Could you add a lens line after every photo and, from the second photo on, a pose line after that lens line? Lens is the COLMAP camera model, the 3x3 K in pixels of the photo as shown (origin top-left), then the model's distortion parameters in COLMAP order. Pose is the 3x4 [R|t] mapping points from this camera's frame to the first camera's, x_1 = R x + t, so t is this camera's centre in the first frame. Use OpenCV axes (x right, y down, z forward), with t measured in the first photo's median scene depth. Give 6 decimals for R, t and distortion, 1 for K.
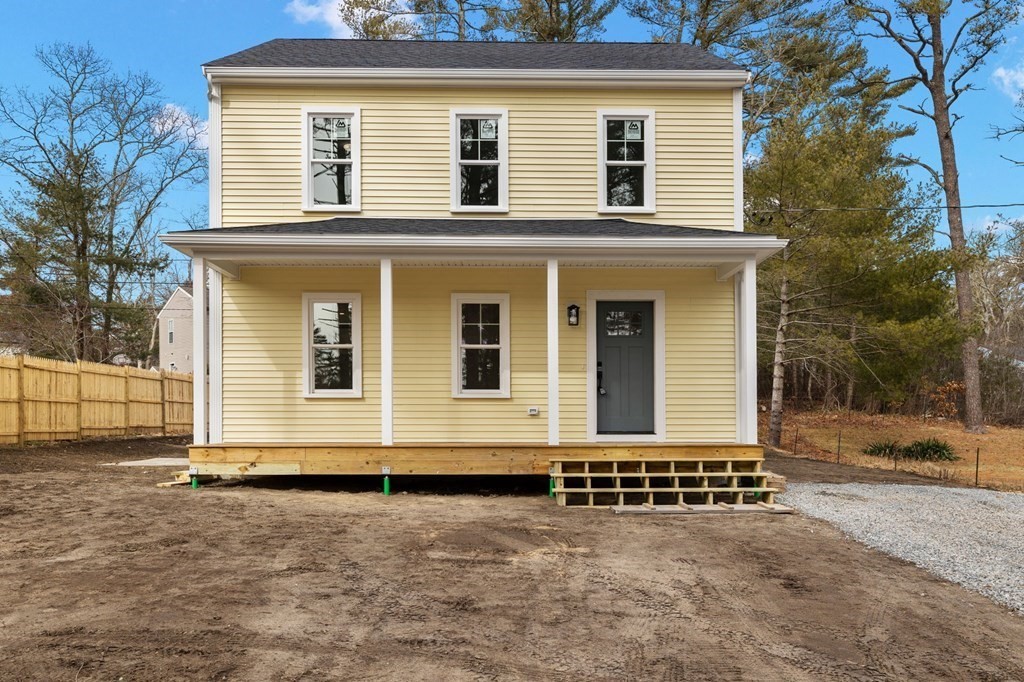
lens RADIAL K [[443.7, 0, 512.0], [0, 443.7, 334.0], [0, 0, 1]] dist [-0.000539, -0.000090]
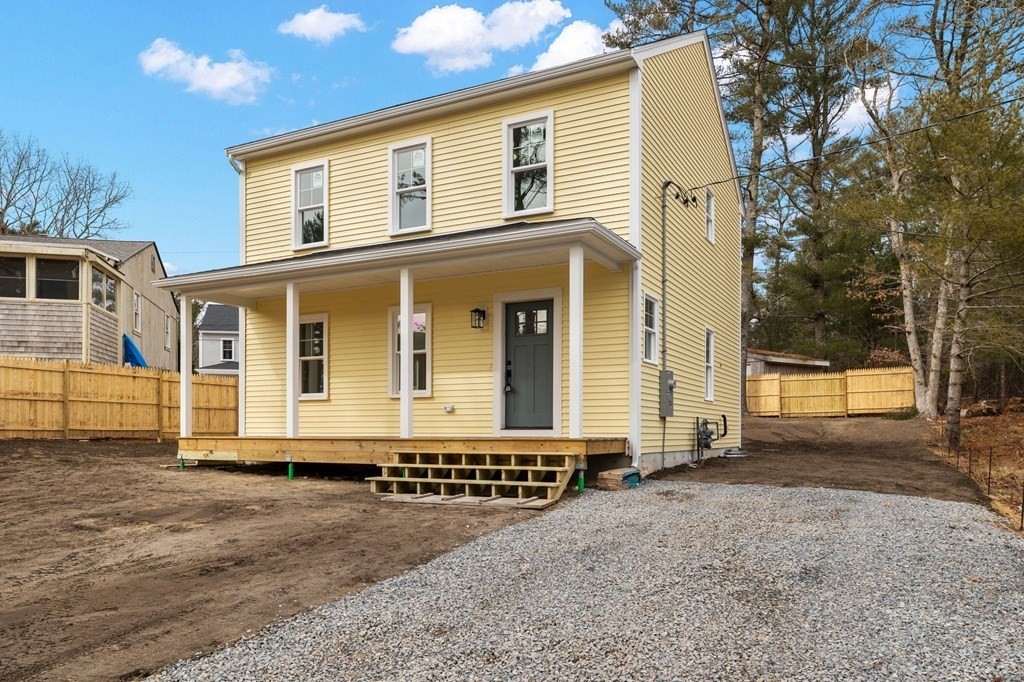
lens RADIAL K [[442.2, 0, 515.6], [0, 442.2, 328.5], [0, 0, 1]] dist [-0.000240, 0.000163]
pose [[0.950110, -0.072180, -0.303449, 0.564315], [0.071722, 0.997344, -0.012672, 0.001683], [0.303558, -0.009724, 0.952763, 0.004186]]
